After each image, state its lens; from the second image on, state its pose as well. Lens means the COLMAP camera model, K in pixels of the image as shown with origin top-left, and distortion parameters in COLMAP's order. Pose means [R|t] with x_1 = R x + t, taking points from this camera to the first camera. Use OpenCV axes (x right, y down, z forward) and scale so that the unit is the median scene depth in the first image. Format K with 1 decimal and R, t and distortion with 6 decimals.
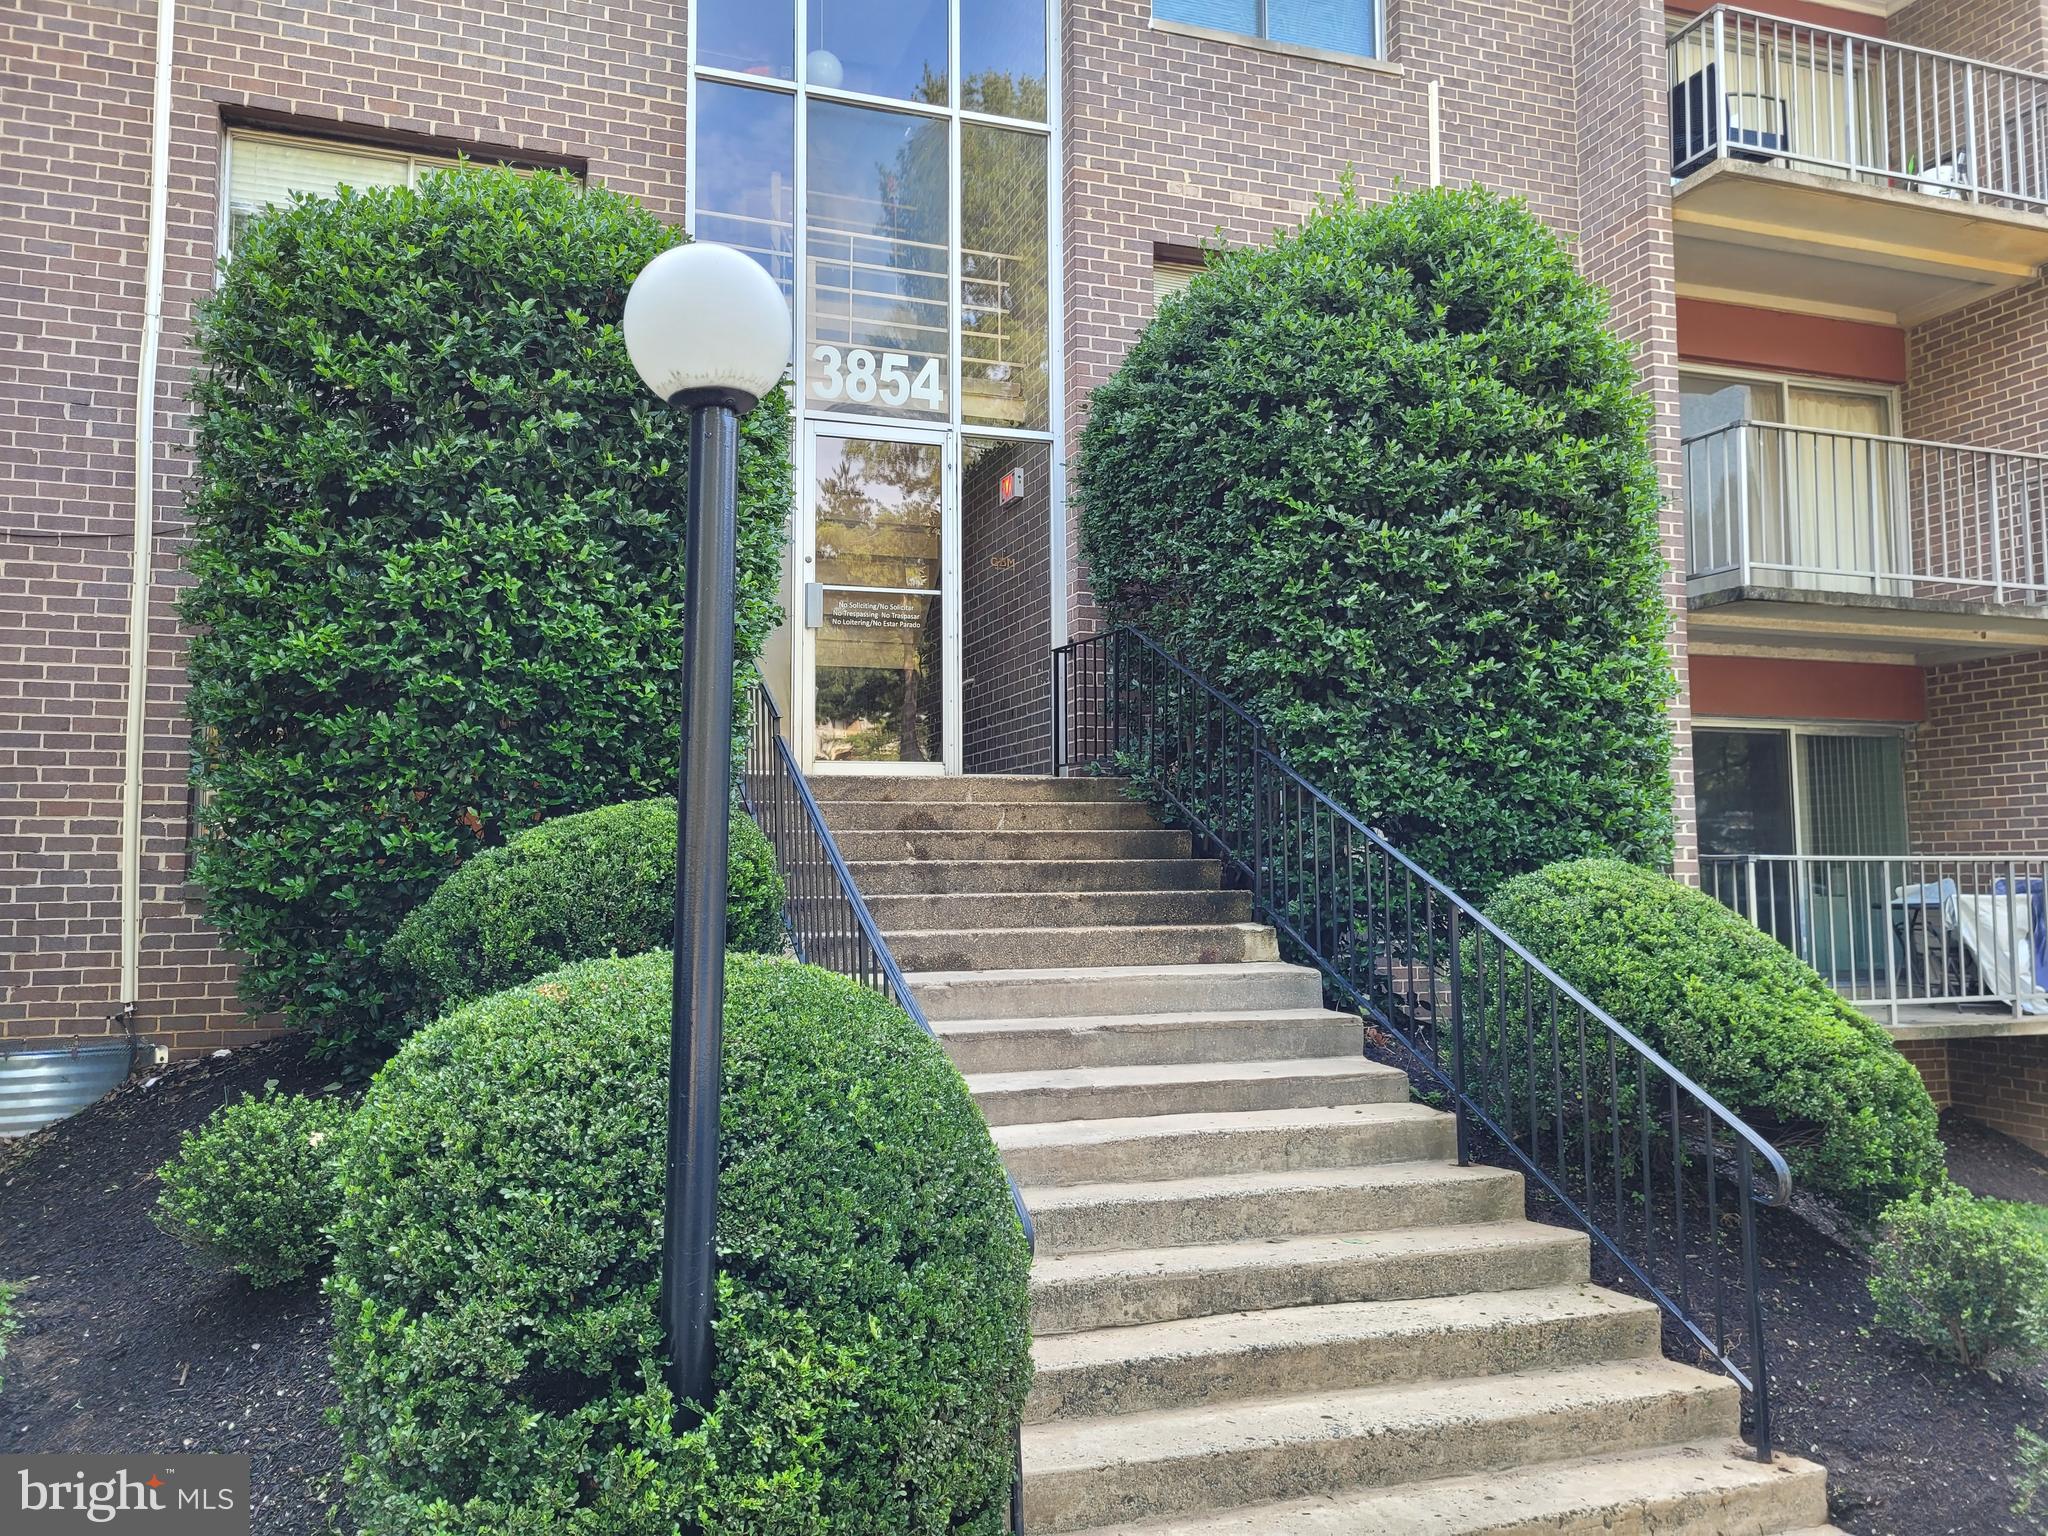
lens RADIAL K [[1616.0, 0, 1022.7], [0, 1616.0, 731.0], [0, 0, 1]] dist [0.063002, -0.061758]
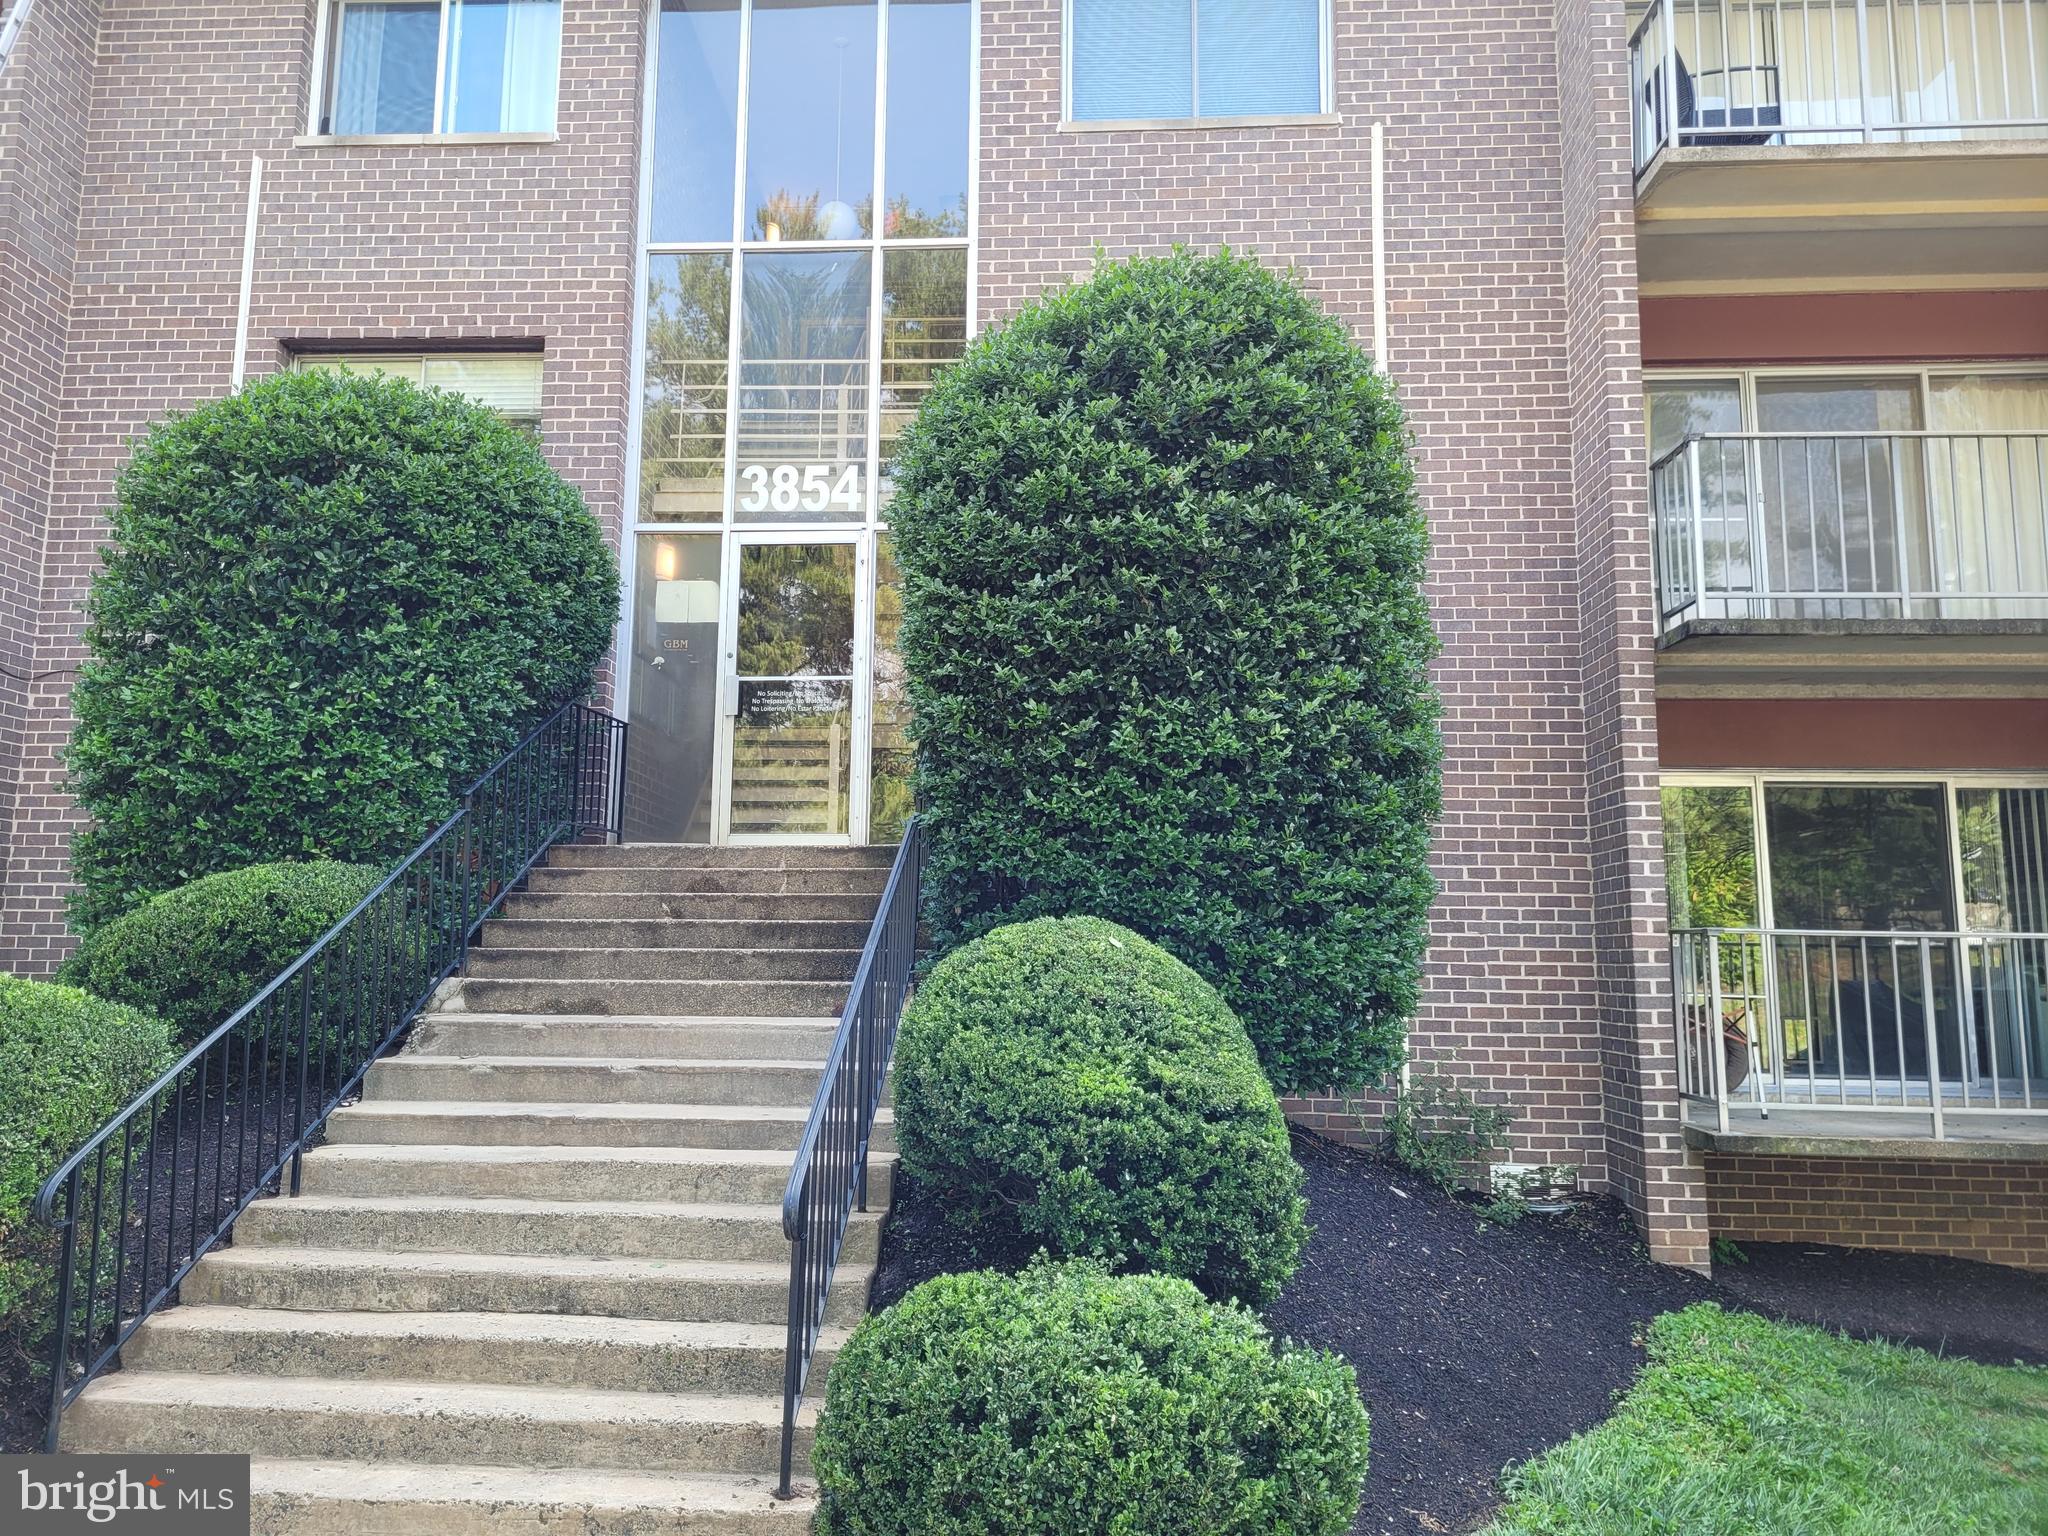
lens RADIAL K [[1624.3, 0, 1012.0], [0, 1624.3, 718.8], [0, 0, 1]] dist [0.064154, -0.063814]
pose [[0.911939, -0.044552, -0.407900, 0.642874], [0.019748, 0.997702, -0.064819, 0.019785], [0.409851, 0.051056, 0.910723, 0.065093]]
